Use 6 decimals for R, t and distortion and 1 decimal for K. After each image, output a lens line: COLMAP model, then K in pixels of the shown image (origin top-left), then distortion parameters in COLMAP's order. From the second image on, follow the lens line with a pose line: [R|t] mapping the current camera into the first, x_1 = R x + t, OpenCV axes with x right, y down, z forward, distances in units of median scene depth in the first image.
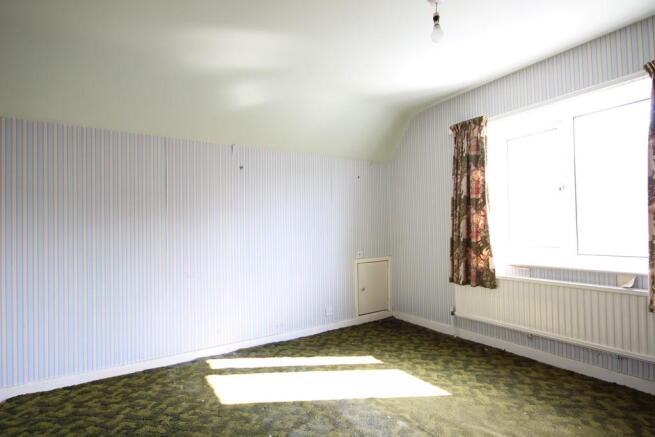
lens RADIAL K [[329.5, 0, 327.1], [0, 329.5, 225.5], [0, 0, 1]] dist [-0.000456, 0.000208]
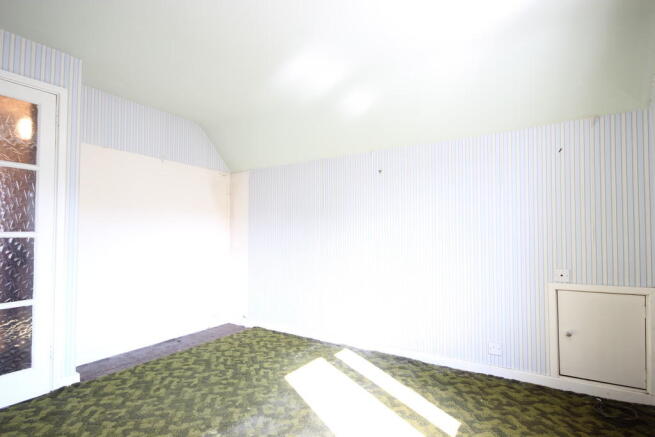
lens RADIAL K [[329.5, 0, 327.1], [0, 329.5, 225.5], [0, 0, 1]] dist [-0.000456, 0.000208]
pose [[0.423399, -0.006906, -0.905917, 0.615404], [0.004257, 0.999975, -0.005633, -0.004668], [0.905934, -0.001472, 0.423417, 0.455897]]
